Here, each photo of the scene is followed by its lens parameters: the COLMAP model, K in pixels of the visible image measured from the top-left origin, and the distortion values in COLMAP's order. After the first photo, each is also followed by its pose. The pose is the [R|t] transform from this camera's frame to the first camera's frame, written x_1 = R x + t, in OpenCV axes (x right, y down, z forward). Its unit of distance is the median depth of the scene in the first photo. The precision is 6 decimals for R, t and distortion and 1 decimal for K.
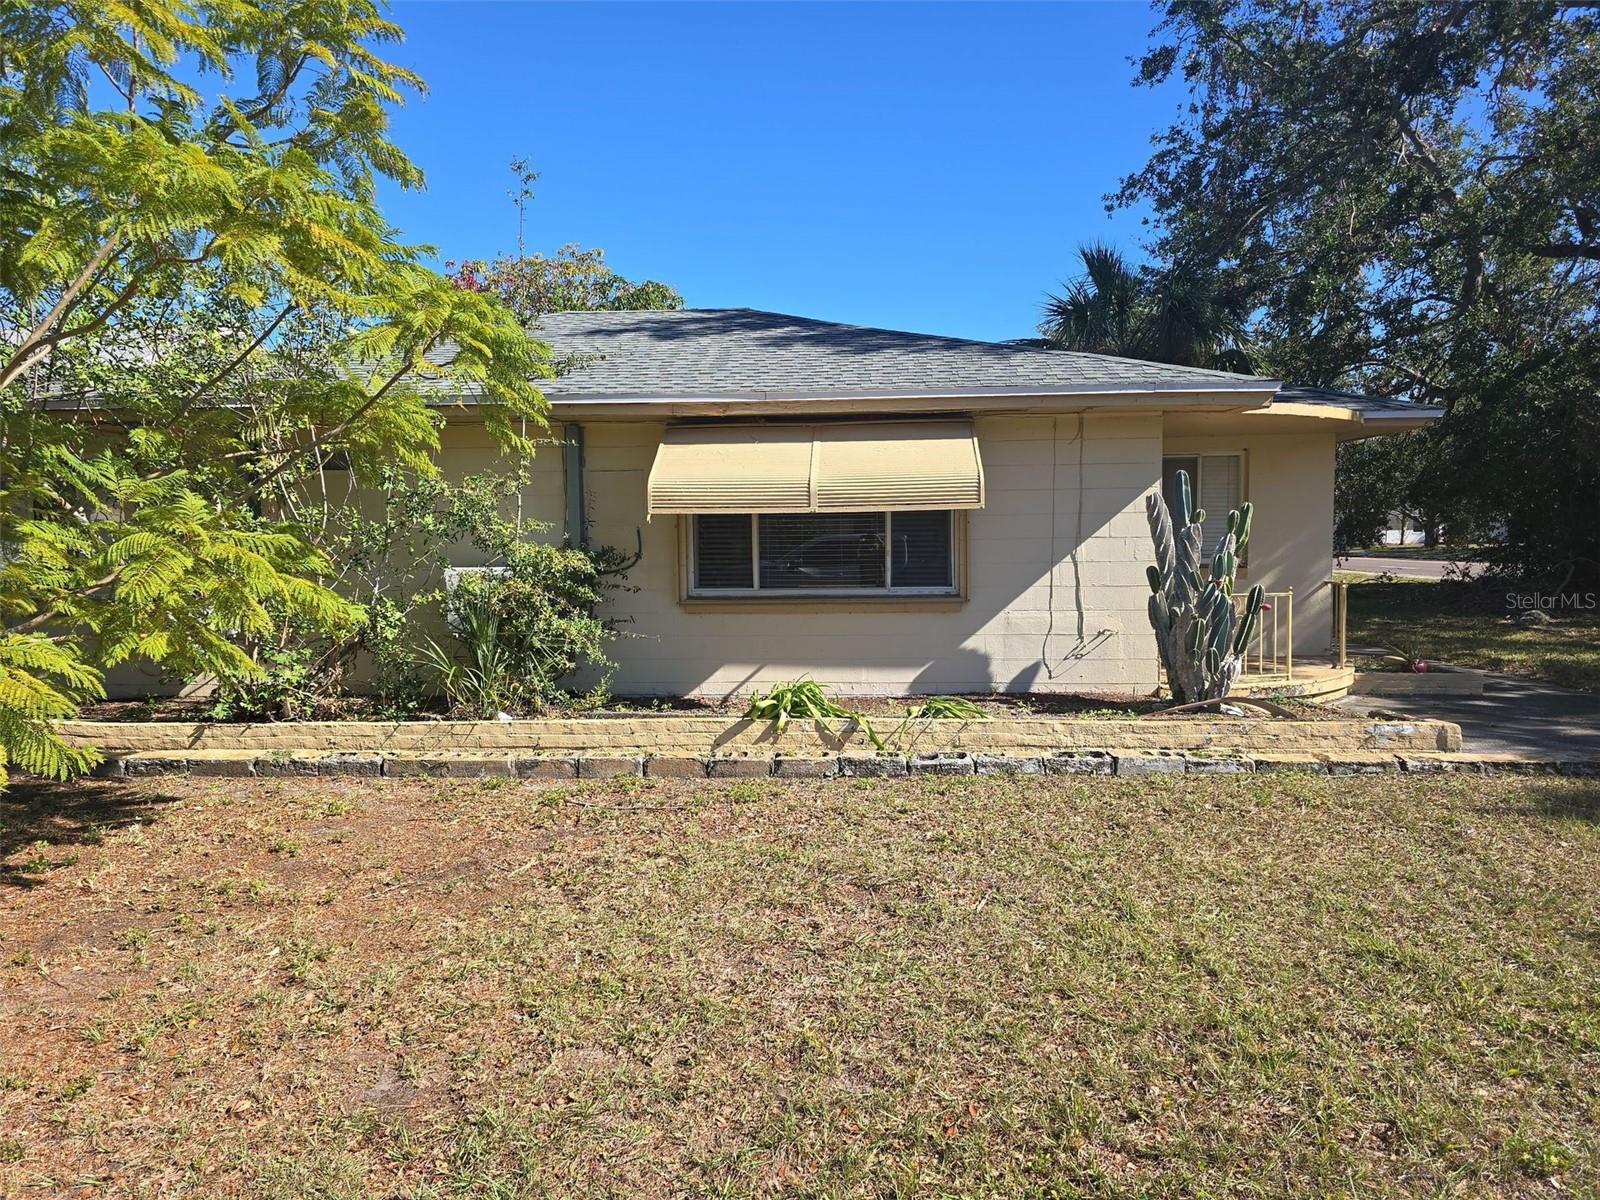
lens RADIAL K [[1081.1, 0, 798.0], [0, 1081.1, 602.3], [0, 0, 1]] dist [0.056201, -0.033781]
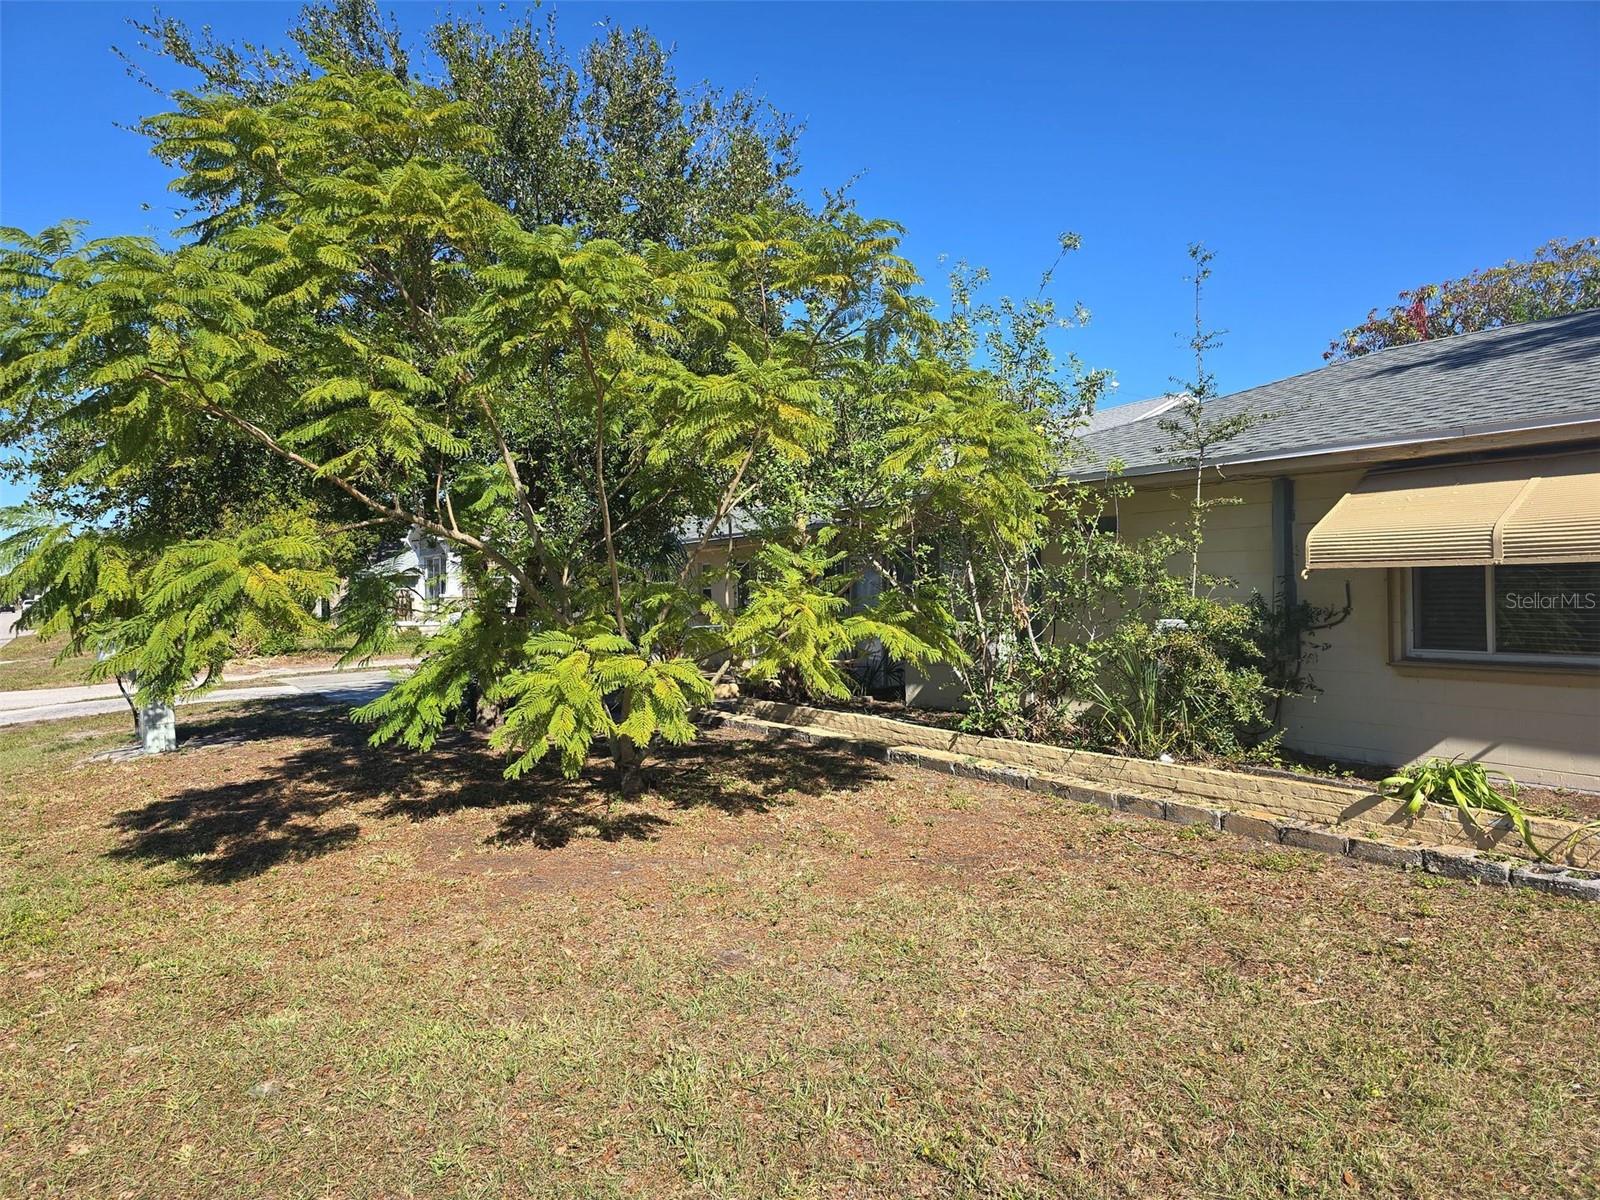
lens RADIAL K [[1081.1, 0, 793.6], [0, 1081.1, 596.2], [0, 0, 1]] dist [0.056201, -0.033781]
pose [[0.595774, 0.006746, -0.803124, 0.394004], [-0.042927, 0.998803, -0.023455, -0.015270], [0.802004, 0.048450, 0.595351, 0.053049]]
